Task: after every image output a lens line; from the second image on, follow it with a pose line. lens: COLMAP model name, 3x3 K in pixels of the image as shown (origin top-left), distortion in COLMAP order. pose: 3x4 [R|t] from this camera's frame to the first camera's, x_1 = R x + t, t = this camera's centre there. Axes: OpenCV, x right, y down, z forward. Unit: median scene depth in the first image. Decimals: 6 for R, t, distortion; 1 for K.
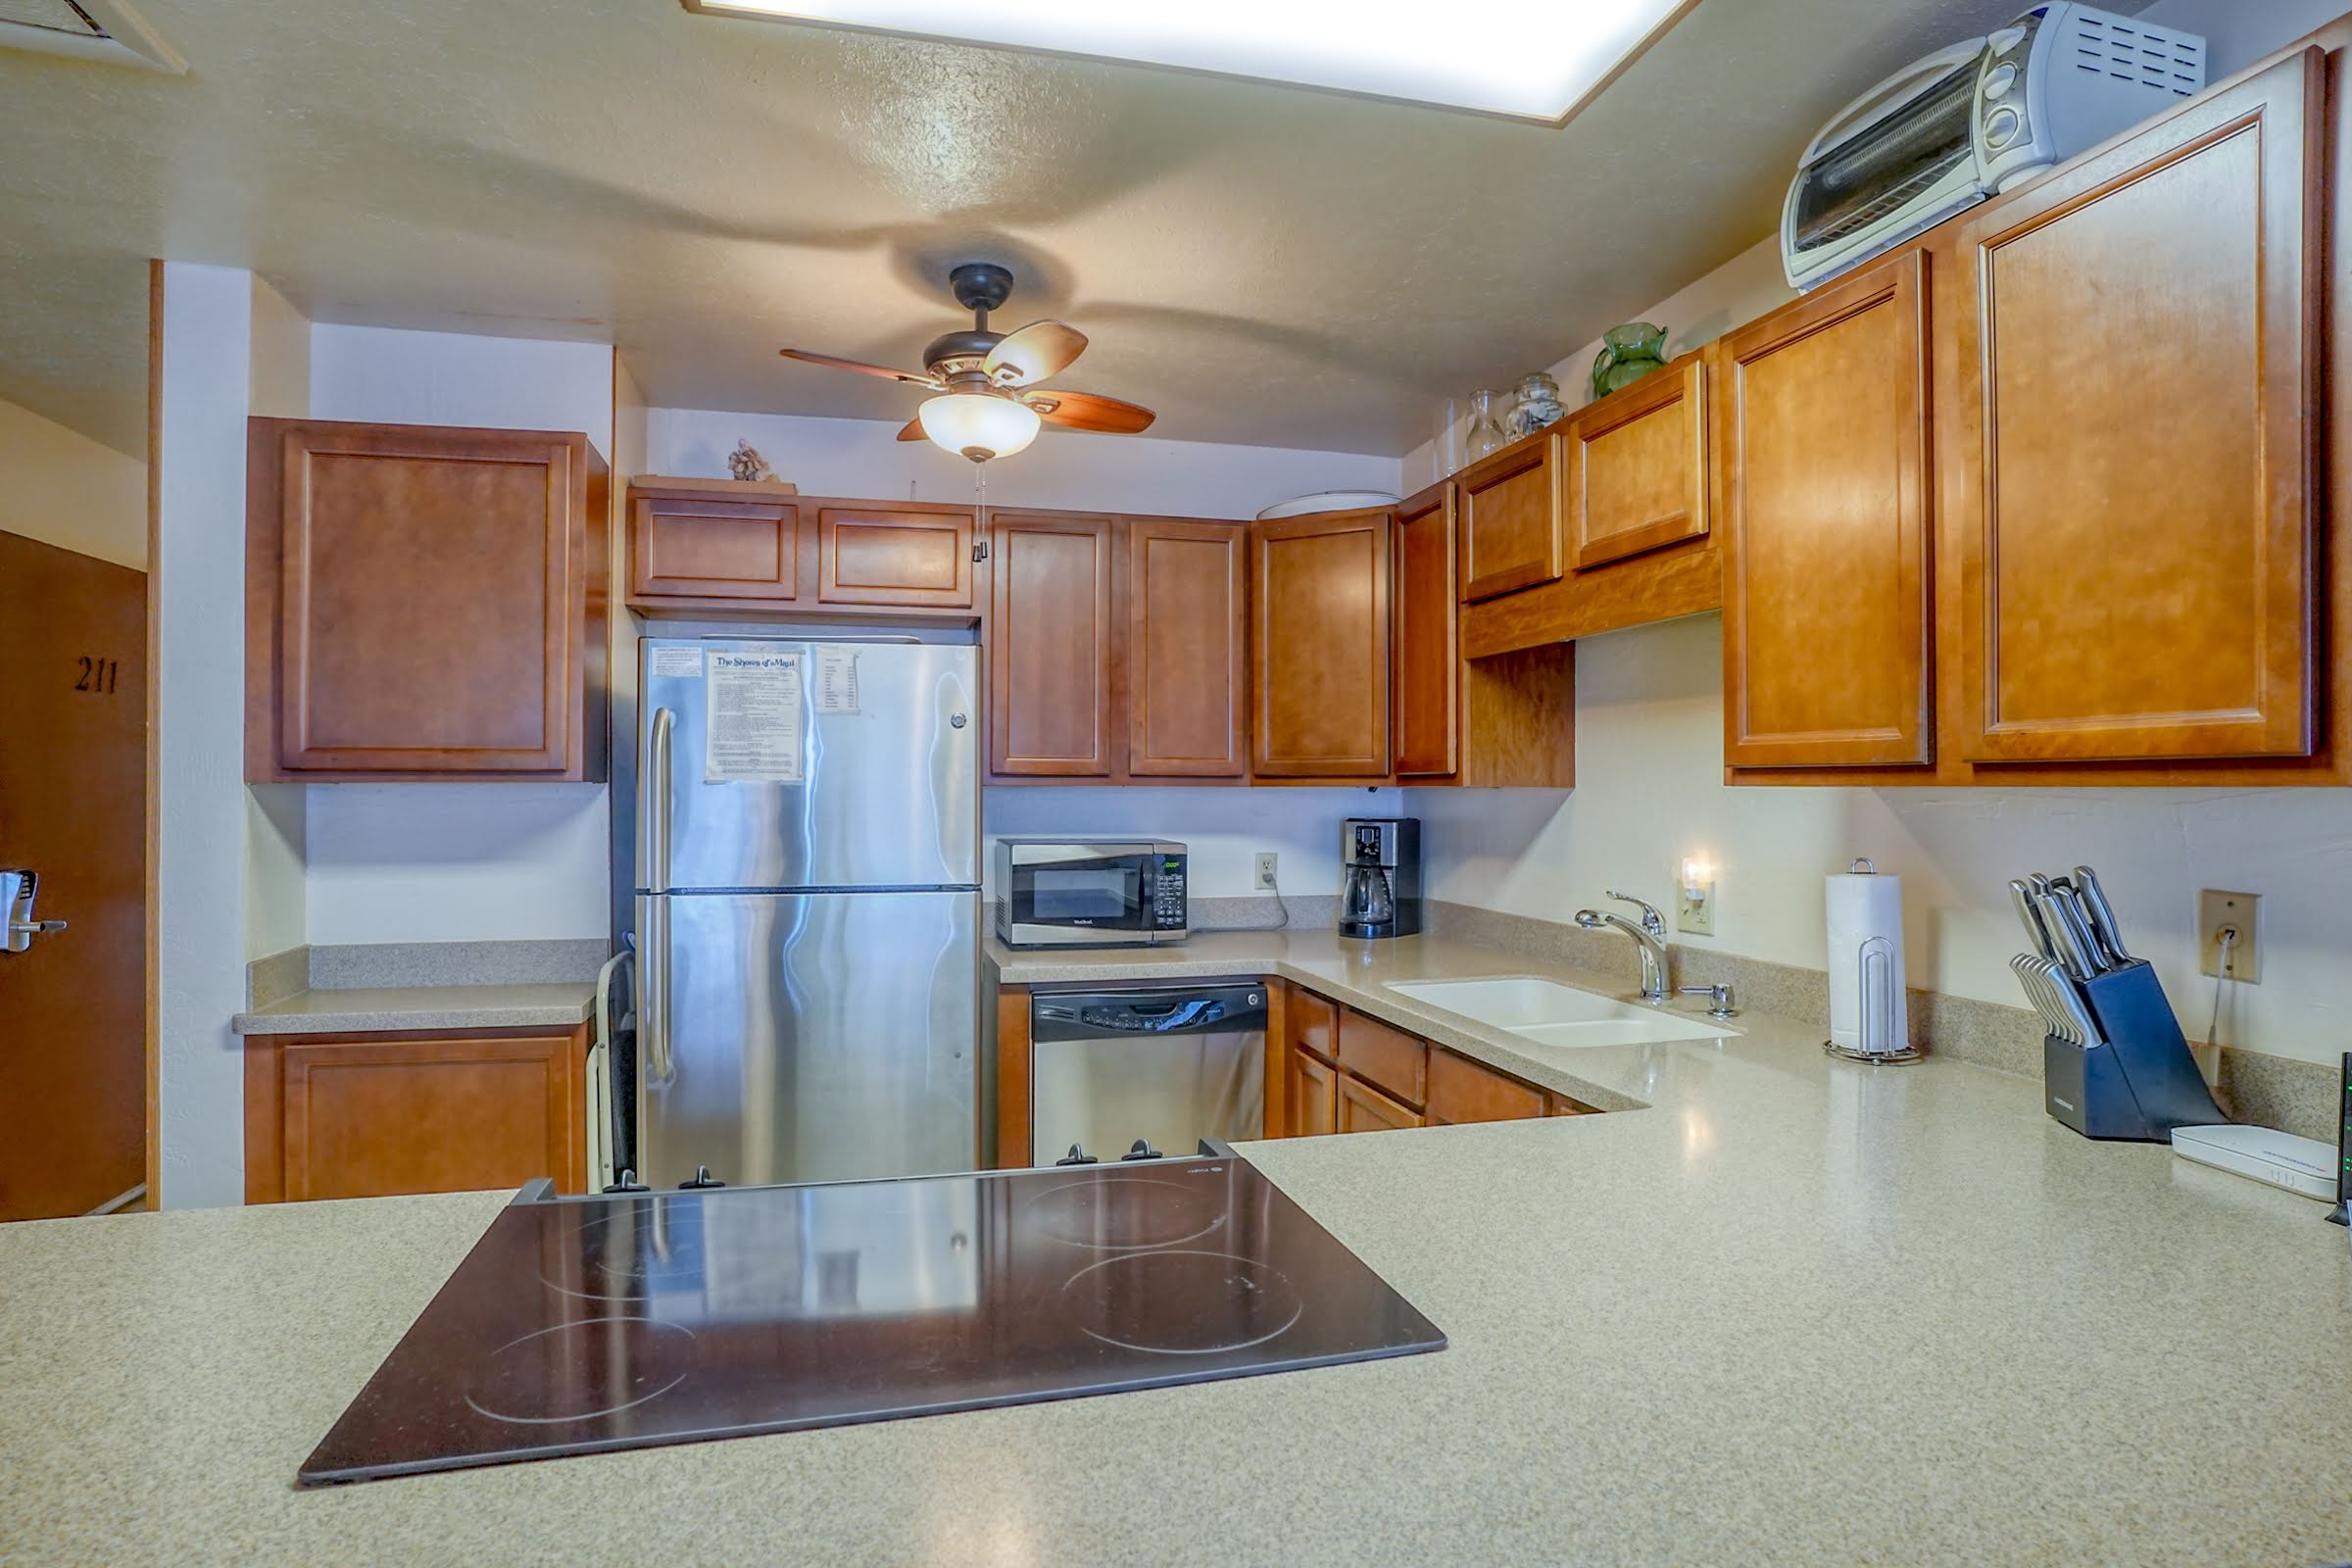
lens RADIAL K [[1248.3, 0, 1162.9], [0, 1248.3, 776.4], [0, 0, 1]] dist [-0.066284, 0.034817]
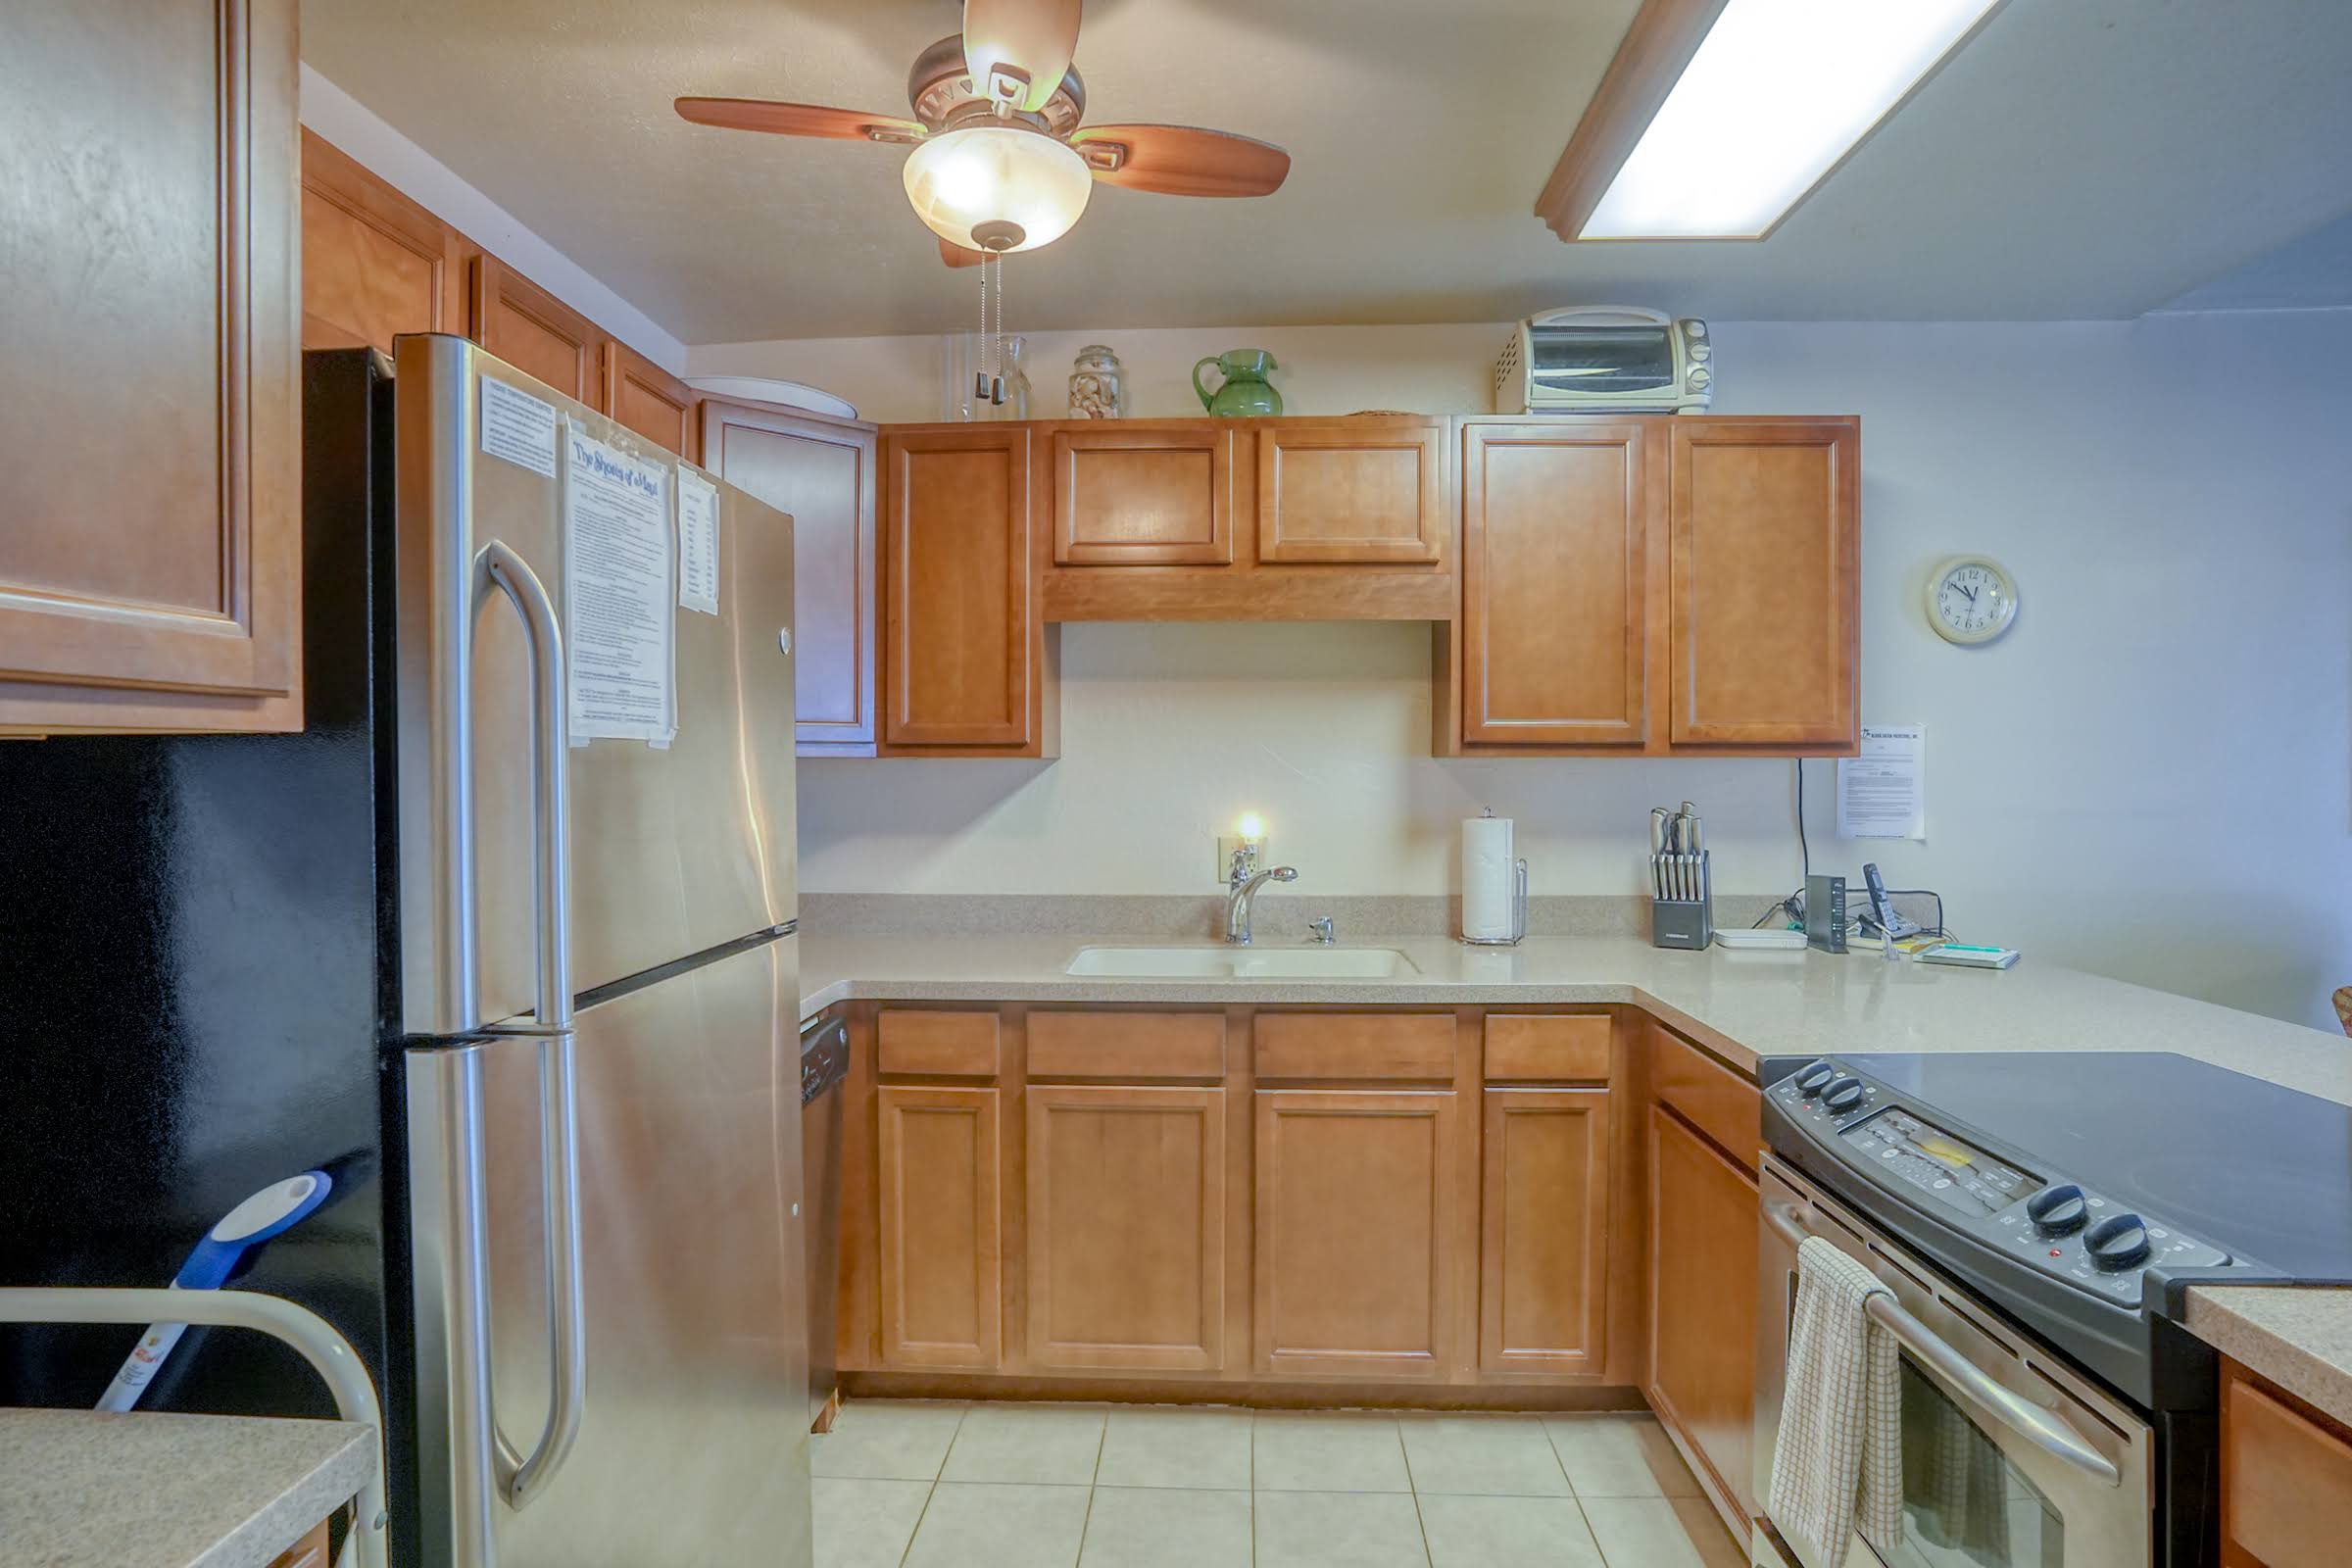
lens RADIAL K [[1248.3, 0, 1197.1], [0, 1248.3, 775.0], [0, 0, 1]] dist [-0.066284, 0.034817]
pose [[0.284944, -0.011074, 0.958480, -0.725479], [-0.008003, 0.999871, 0.013931, 0.009019], [-0.958511, -0.011640, 0.284818, 0.707541]]
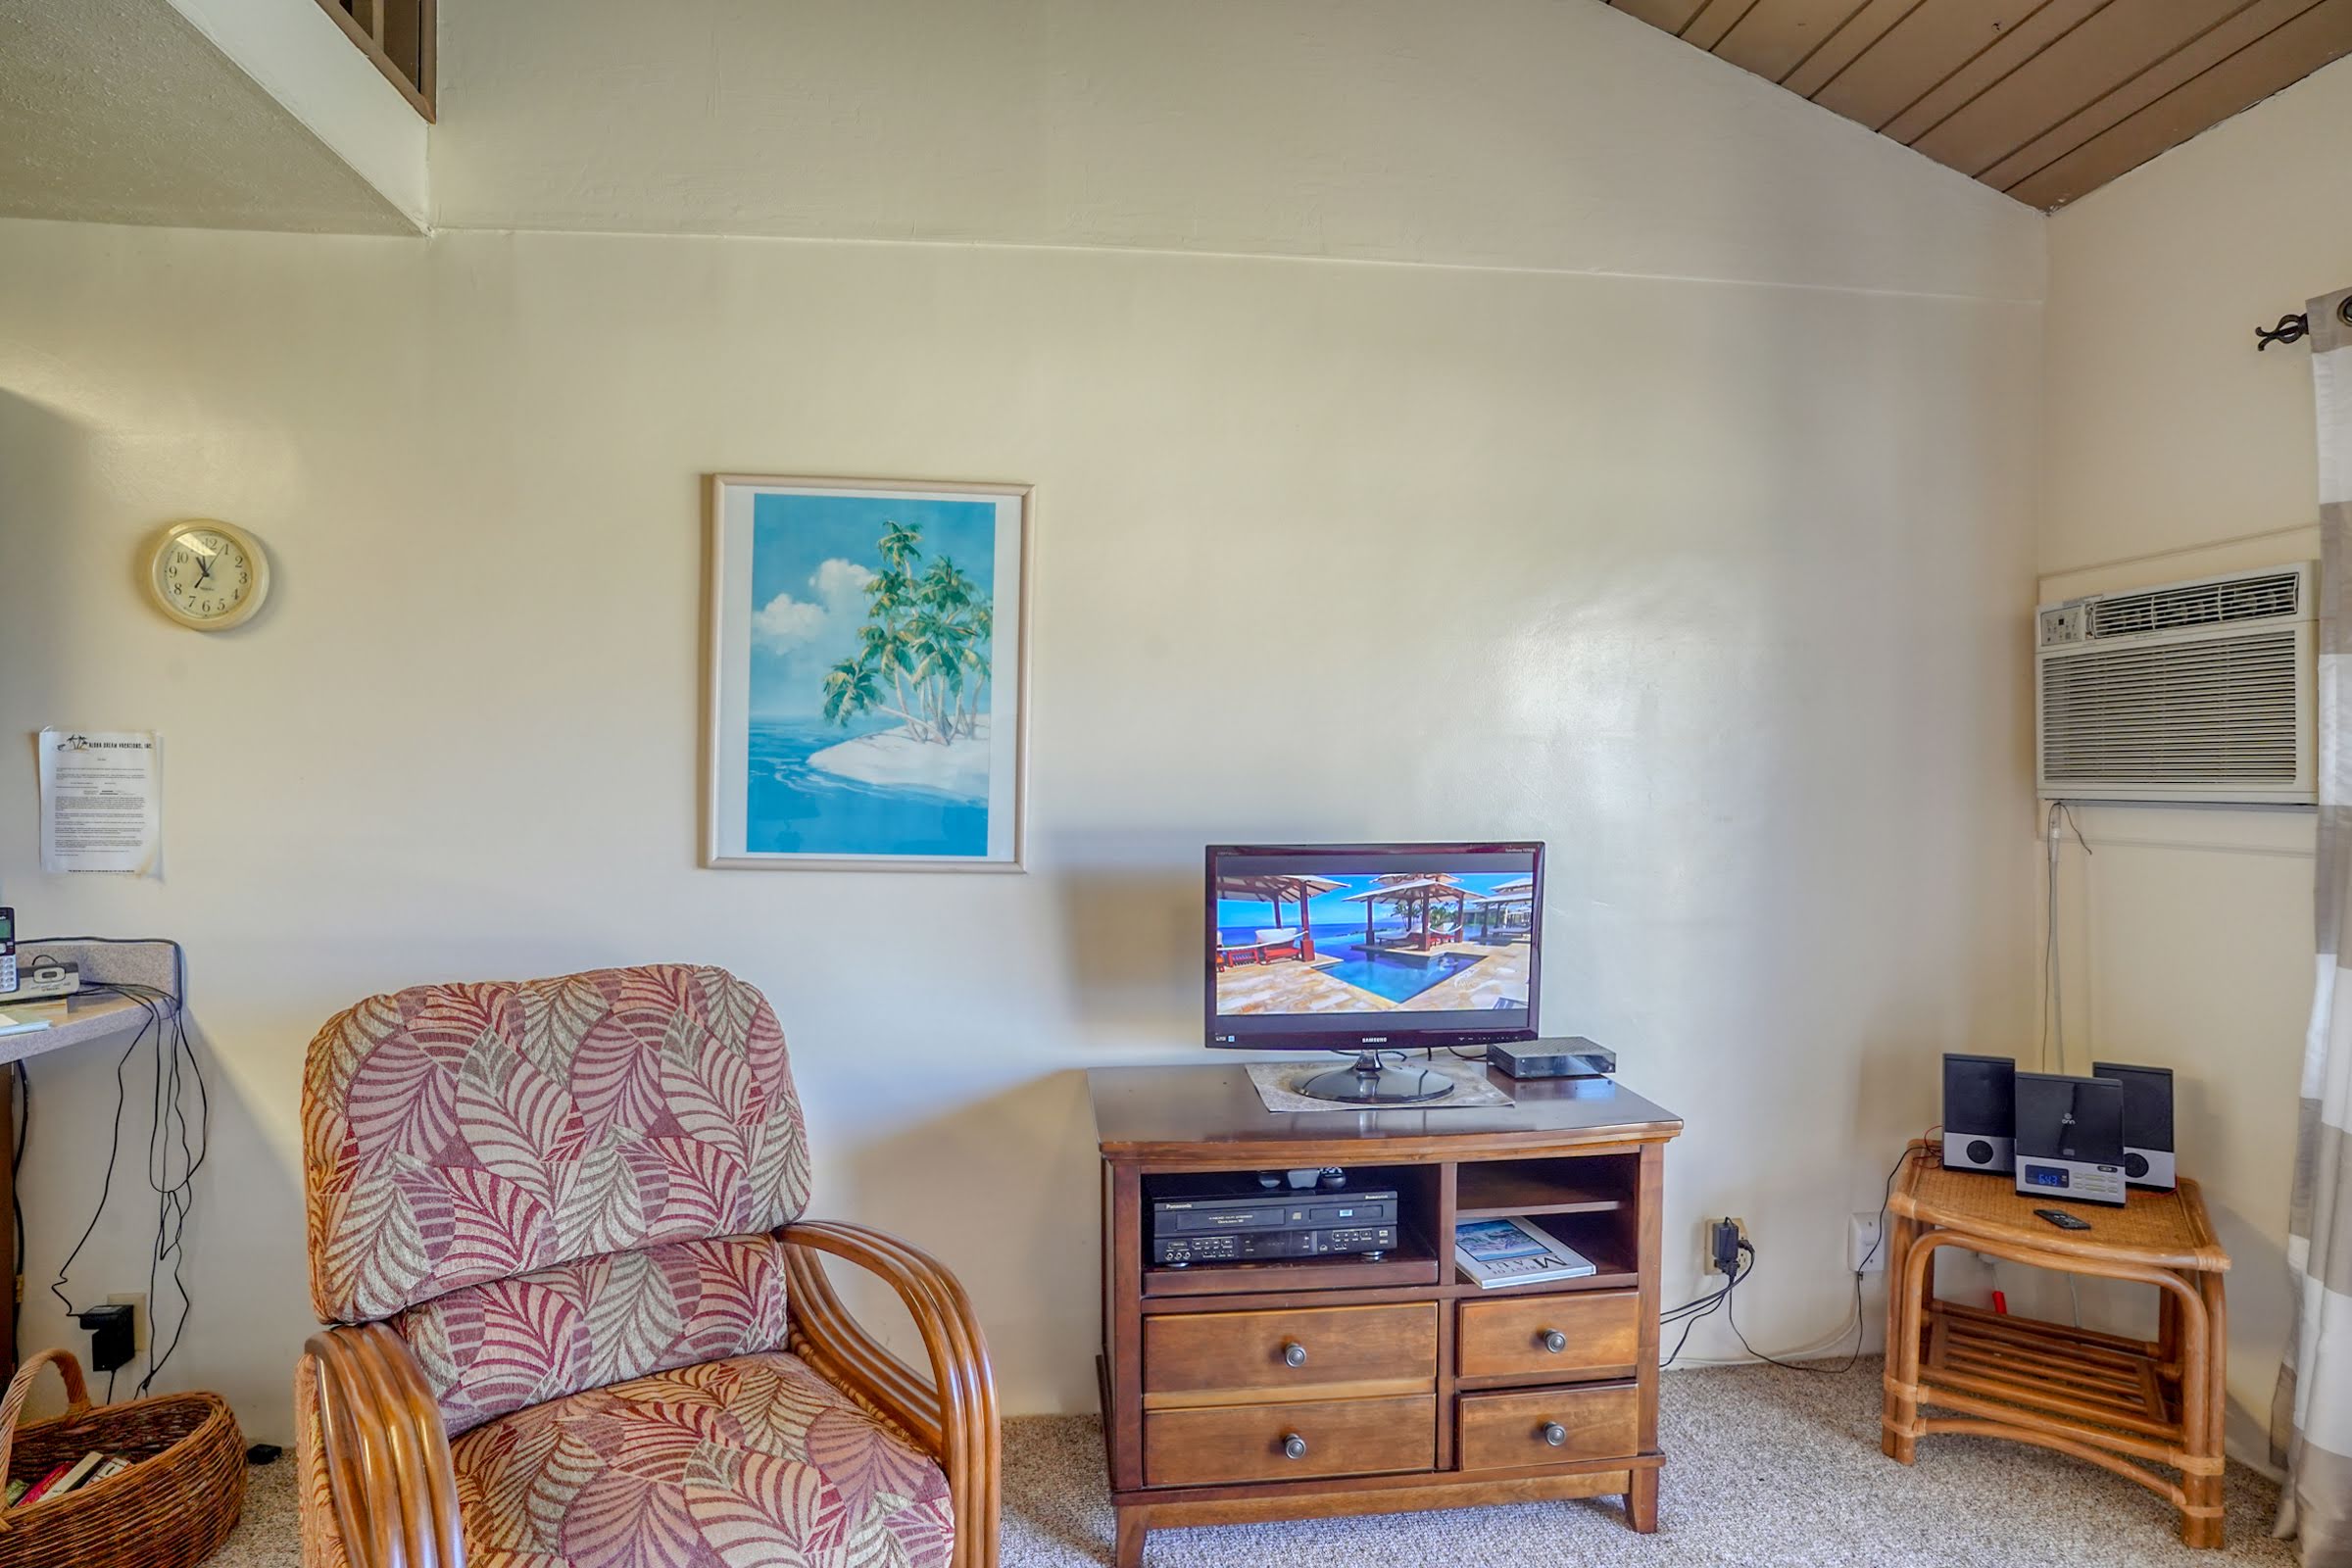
lens RADIAL K [[1248.3, 0, 1185.9], [0, 1248.3, 776.2], [0, 0, 1]] dist [-0.066284, 0.034817]
pose [[0.137816, -0.003443, 0.990452, -0.214512], [-0.009008, 0.999948, 0.004729, -0.005627], [-0.990417, -0.009573, 0.137778, -0.534100]]
